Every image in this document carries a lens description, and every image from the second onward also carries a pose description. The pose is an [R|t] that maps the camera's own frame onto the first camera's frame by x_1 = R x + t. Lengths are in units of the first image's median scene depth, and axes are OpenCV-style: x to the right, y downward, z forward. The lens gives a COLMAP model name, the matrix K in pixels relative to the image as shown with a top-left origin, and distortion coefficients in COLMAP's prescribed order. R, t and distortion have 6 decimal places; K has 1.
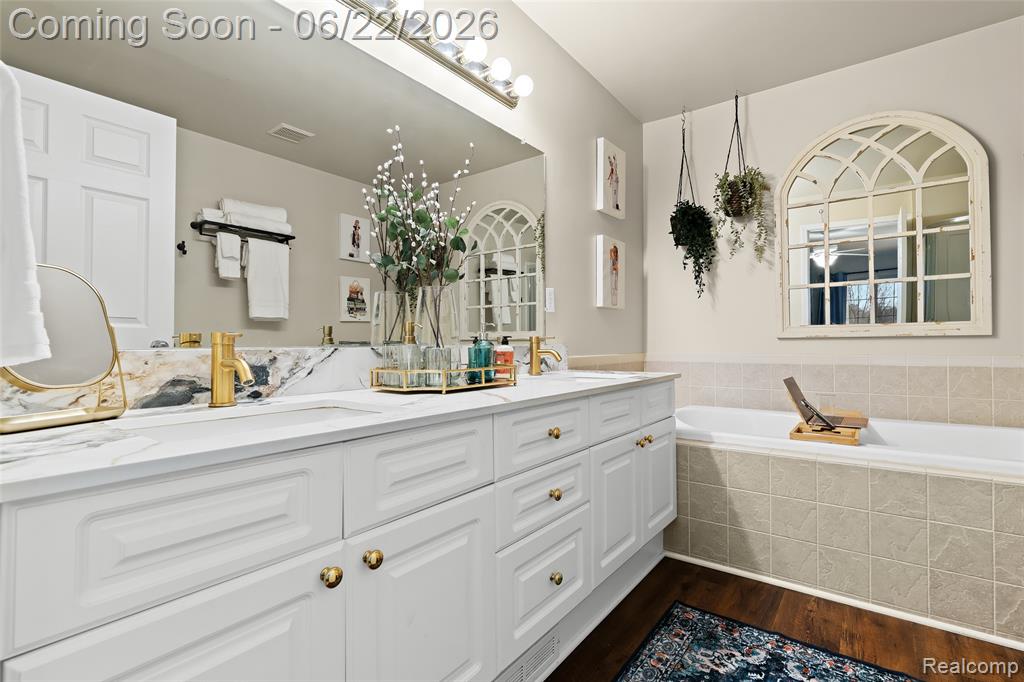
lens RADIAL K [[468.4, 0, 514.0], [0, 468.4, 340.7], [0, 0, 1]] dist [-0.005818, -0.000240]
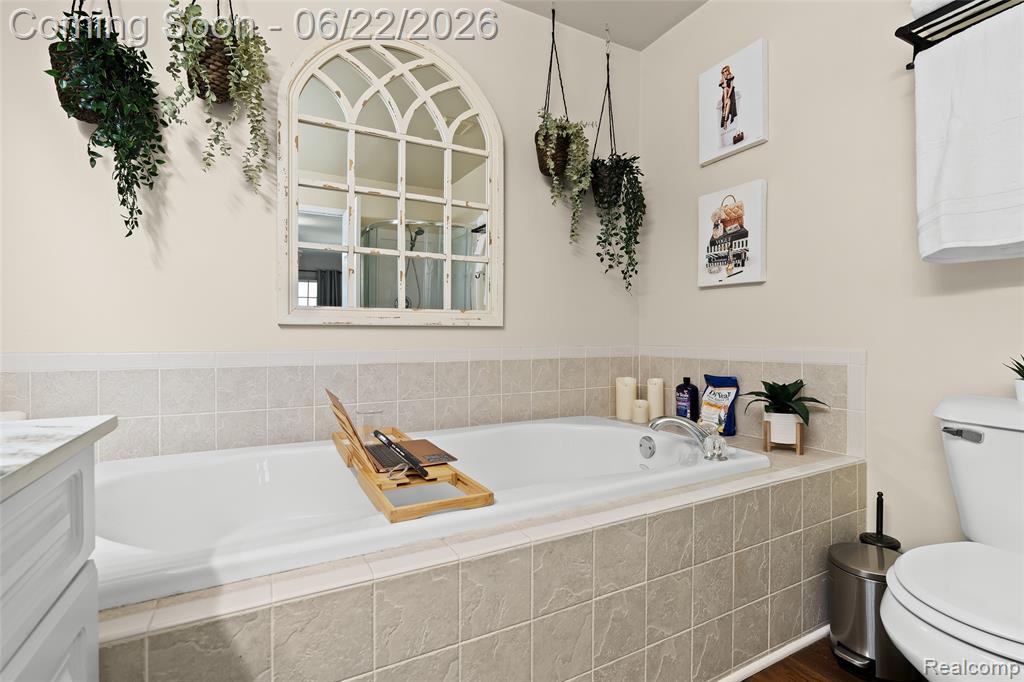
lens RADIAL K [[468.4, 0, 515.2], [0, 468.4, 337.3], [0, 0, 1]] dist [-0.005818, -0.000240]
pose [[0.416436, 0.006663, 0.909141, 0.156511], [-0.008679, 0.999957, -0.003353, 0.012353], [-0.909124, -0.006494, 0.416476, 0.540930]]
